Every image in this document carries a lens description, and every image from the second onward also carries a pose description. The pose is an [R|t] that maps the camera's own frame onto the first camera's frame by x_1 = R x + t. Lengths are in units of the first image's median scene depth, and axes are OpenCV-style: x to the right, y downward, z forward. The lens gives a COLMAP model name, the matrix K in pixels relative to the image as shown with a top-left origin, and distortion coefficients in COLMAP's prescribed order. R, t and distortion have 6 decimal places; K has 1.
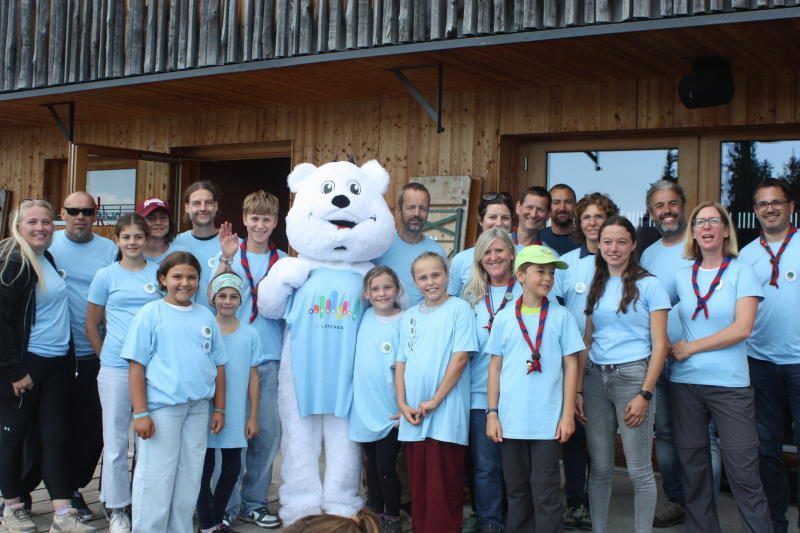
lens RADIAL K [[998.3, 0, 399.0], [0, 998.3, 269.4], [0, 0, 1]] dist [-0.118595, 0.000000]
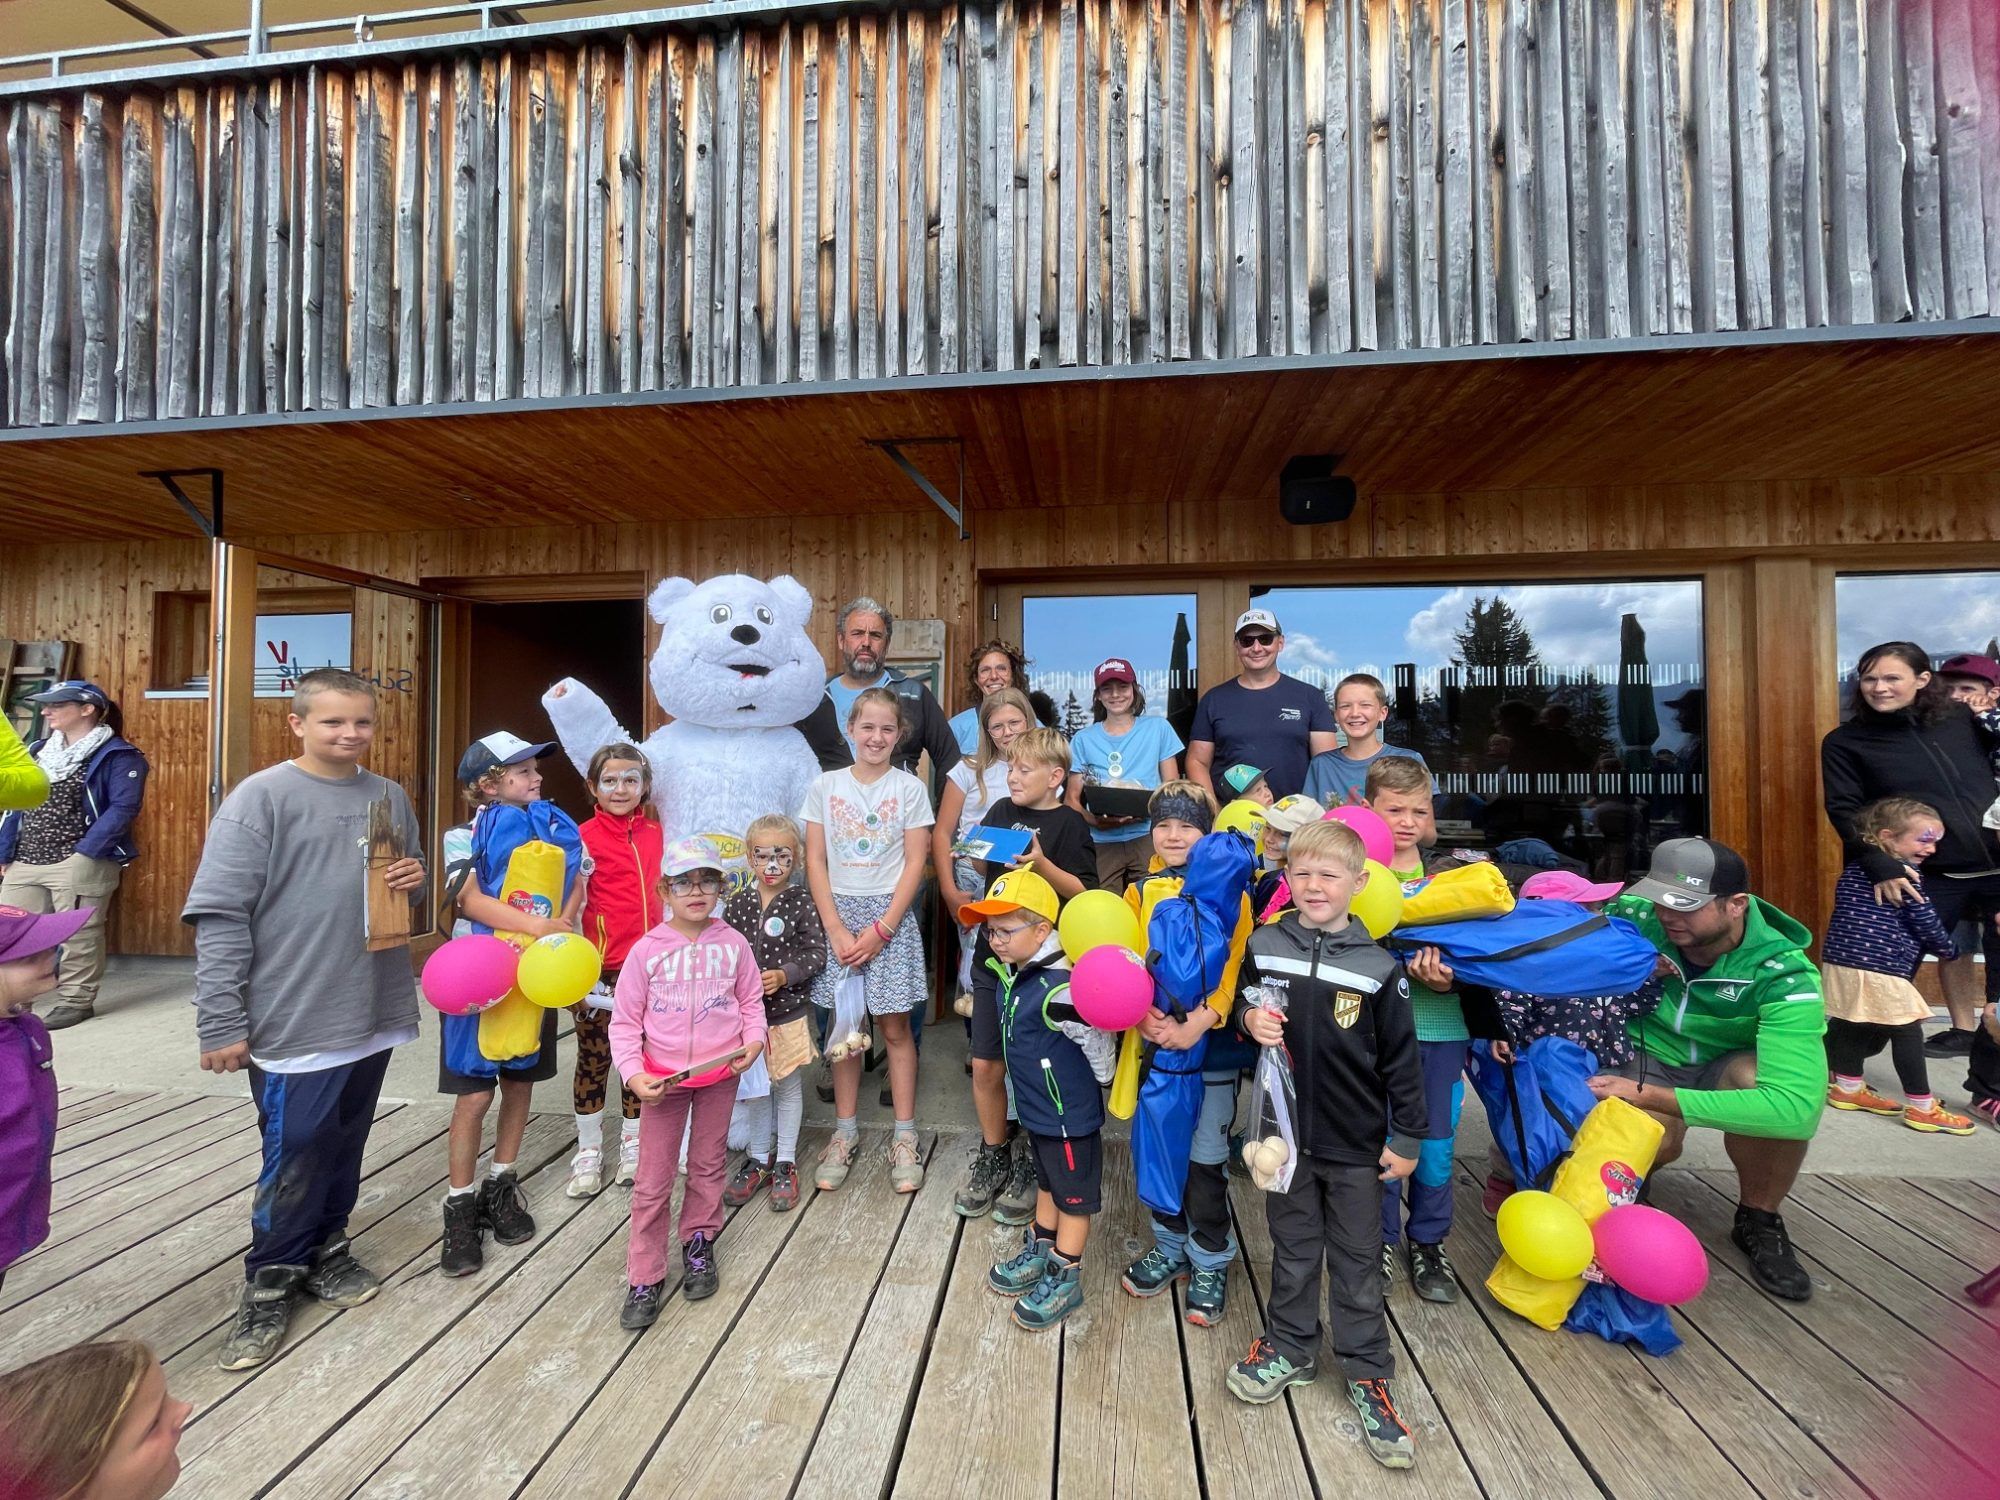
lens RADIAL K [[793.2, 0, 980.4], [0, 793.2, 748.9], [0, 0, 1]] dist [-0.005720, 0.001667]
pose [[0.895992, -0.023096, 0.443468, -0.162530], [0.029461, 0.999538, -0.007467, 0.006218], [-0.443091, 0.019755, 0.896259, 0.449176]]
